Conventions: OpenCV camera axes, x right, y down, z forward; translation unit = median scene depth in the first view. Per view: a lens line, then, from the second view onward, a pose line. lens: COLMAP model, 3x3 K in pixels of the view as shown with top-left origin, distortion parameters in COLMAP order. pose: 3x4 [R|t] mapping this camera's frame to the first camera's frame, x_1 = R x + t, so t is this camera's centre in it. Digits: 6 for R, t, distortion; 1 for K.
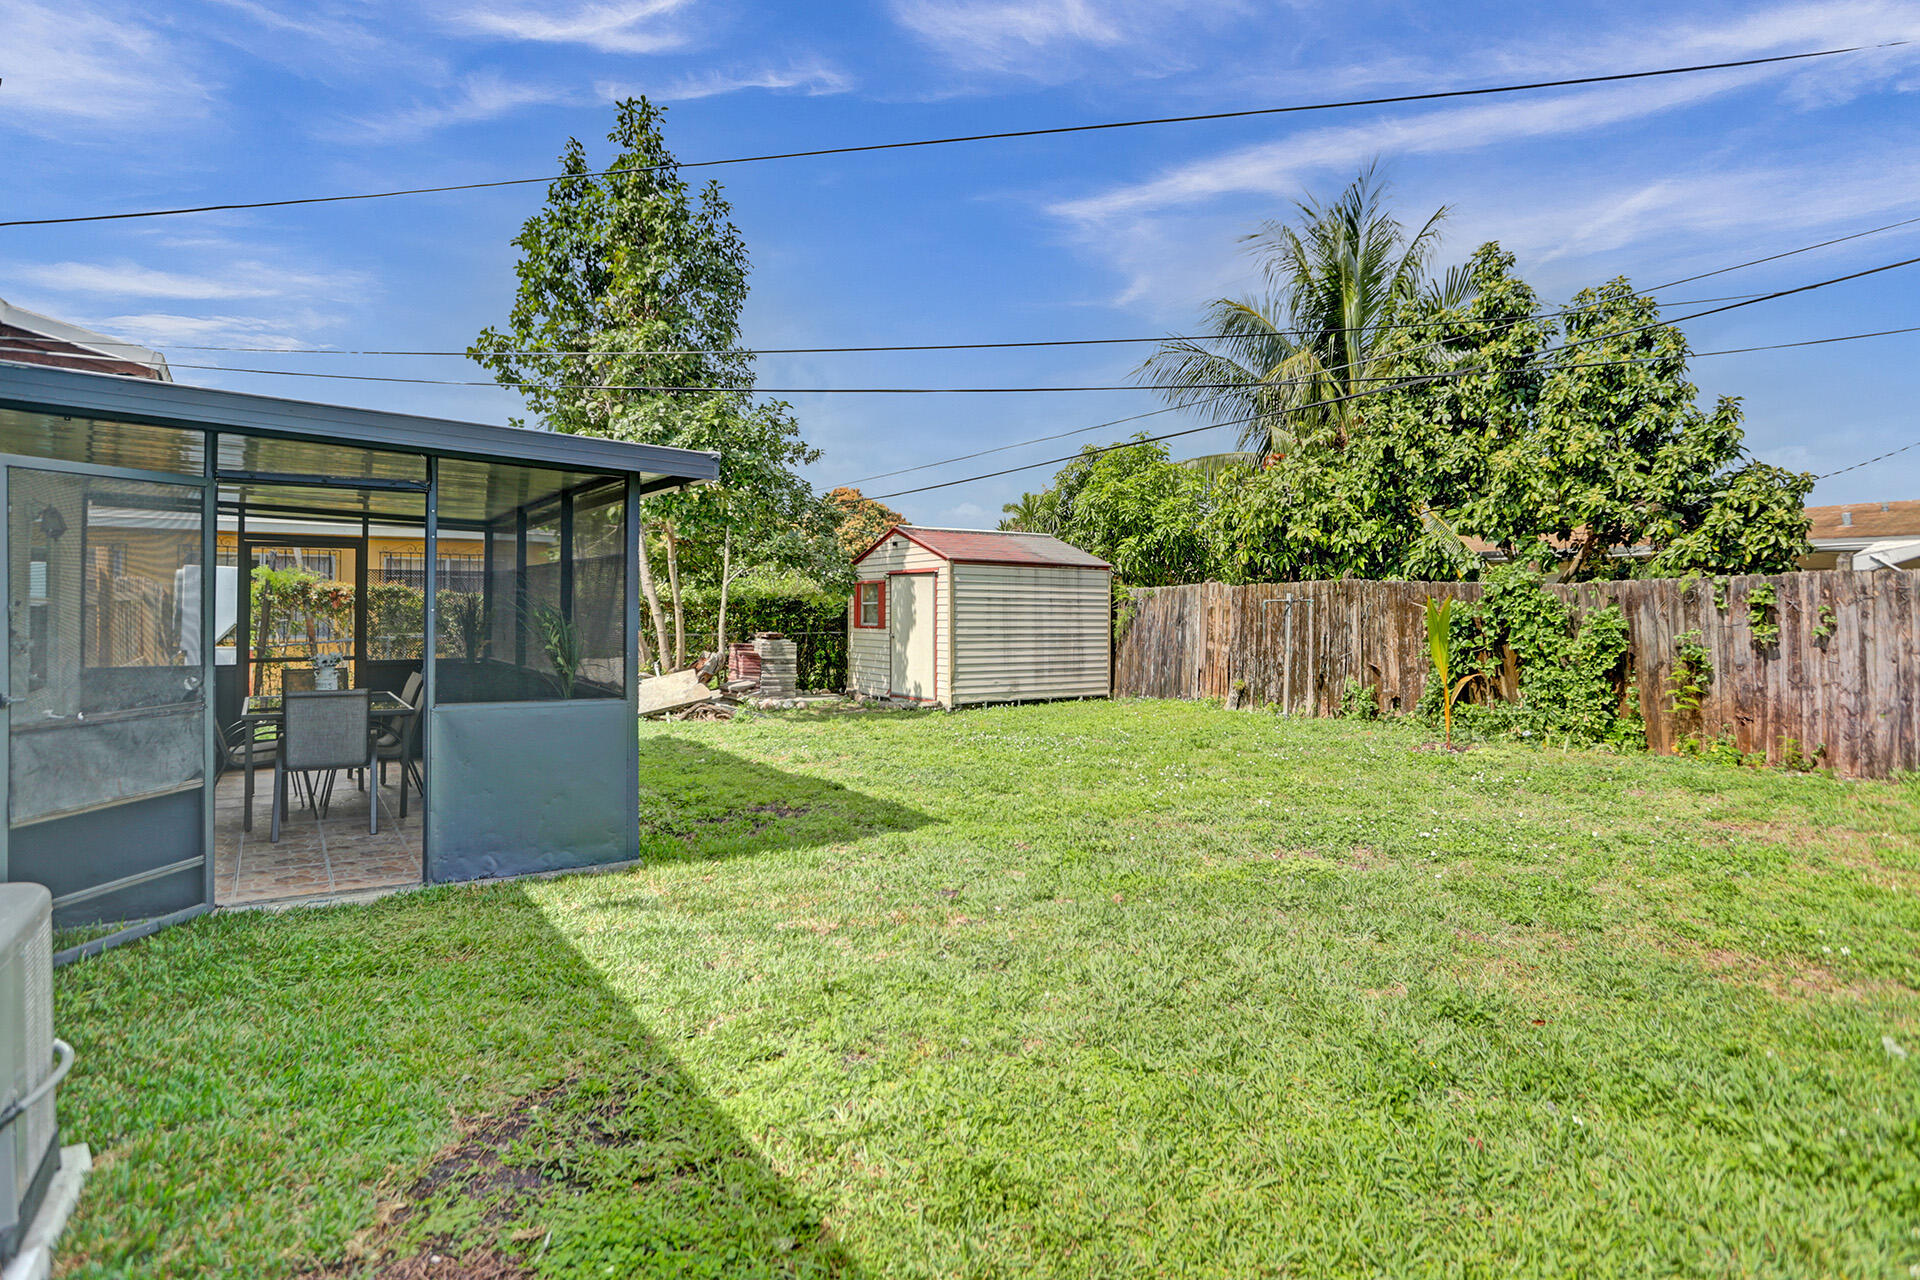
lens RADIAL K [[1003.3, 0, 970.2], [0, 1003.3, 622.2], [0, 0, 1]] dist [-0.002871, -0.000198]
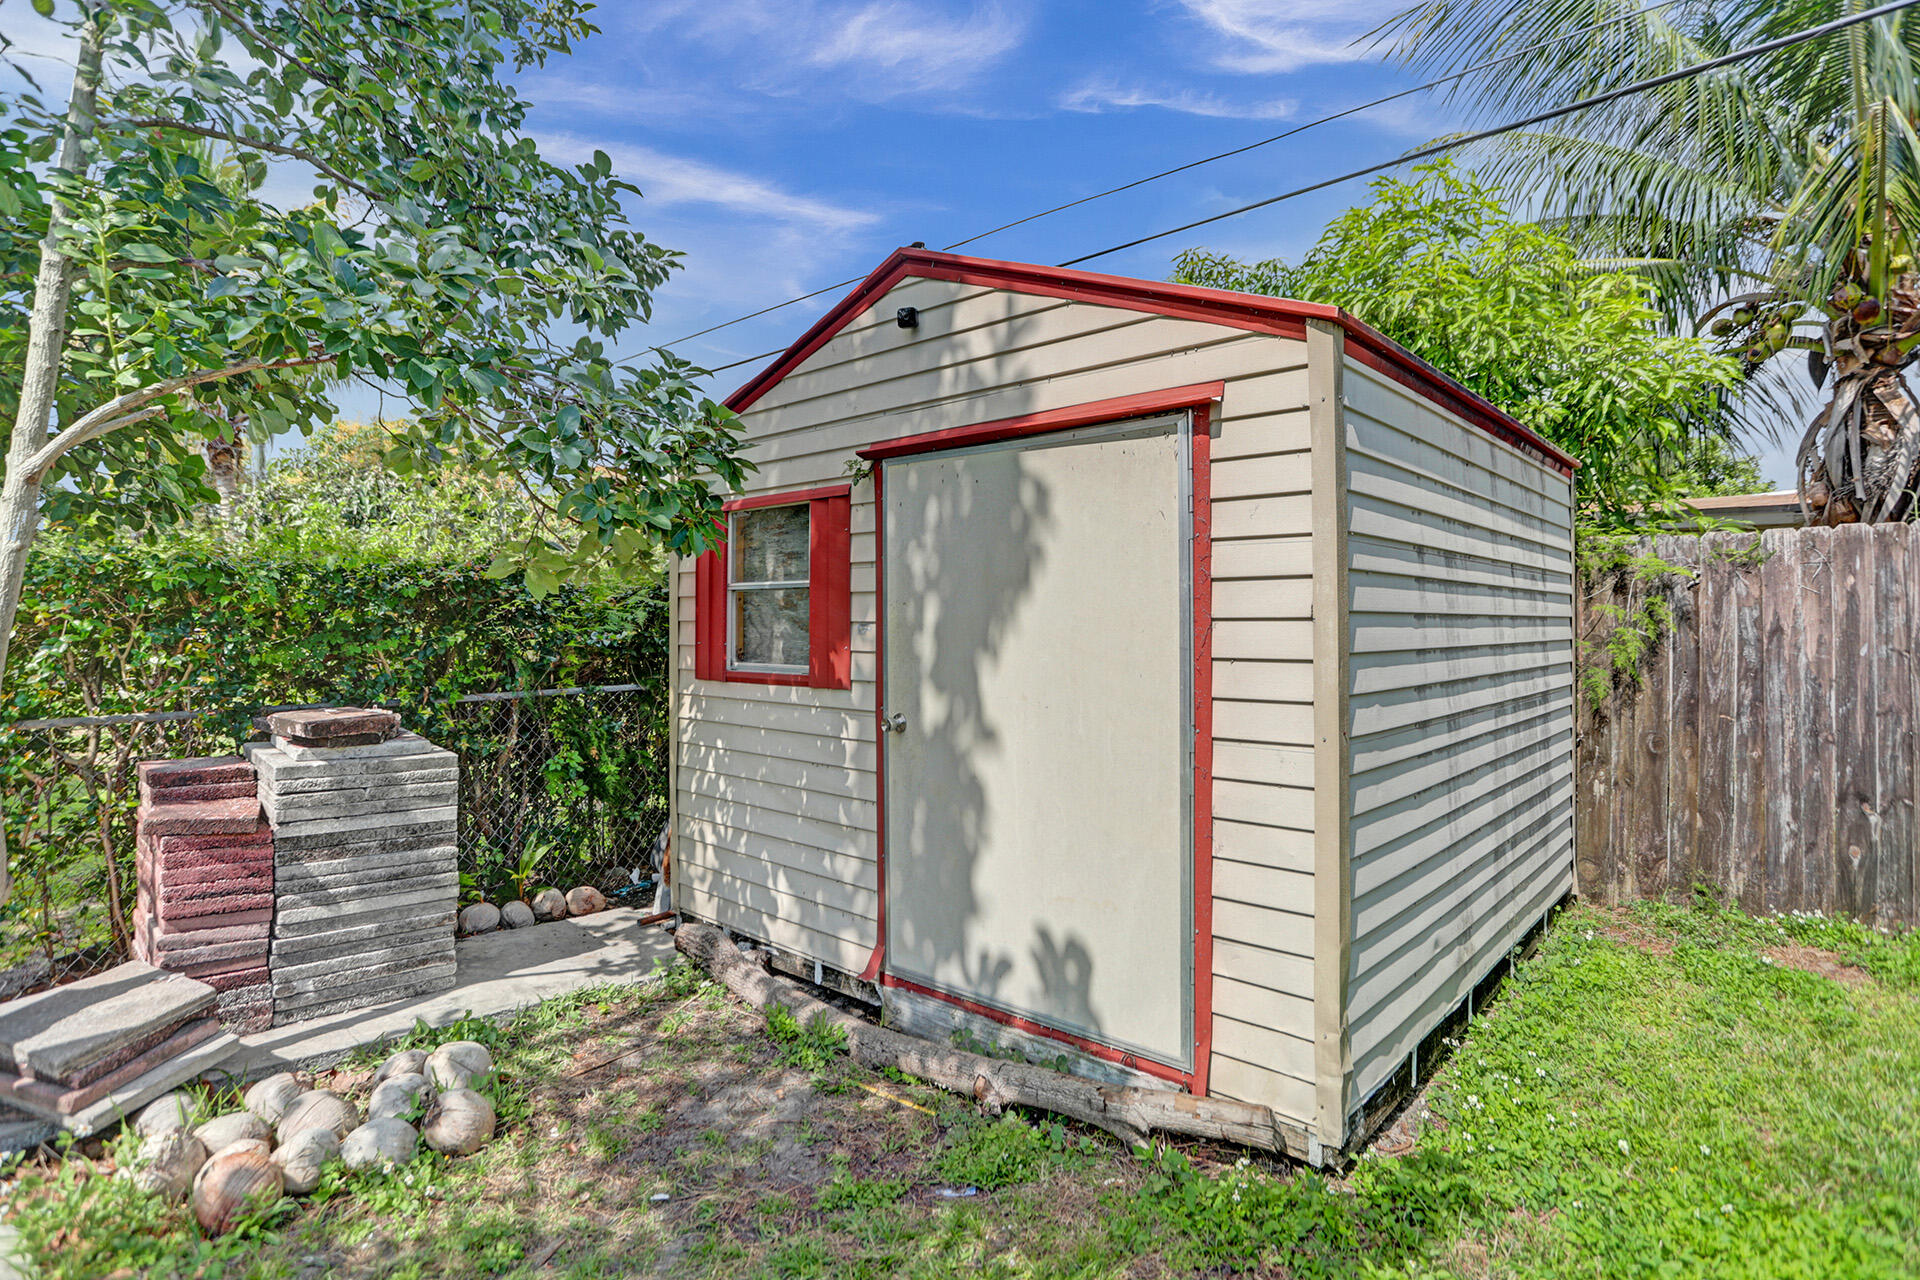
lens RADIAL K [[991.0, 0, 924.5], [0, 991.0, 626.3], [0, 0, 1]] dist [-0.000276, -0.000146]
pose [[0.978592, -0.006872, 0.205694, -0.115626], [0.007936, 0.999959, -0.004348, -0.006643], [-0.205656, 0.005887, 0.978607, 0.757384]]
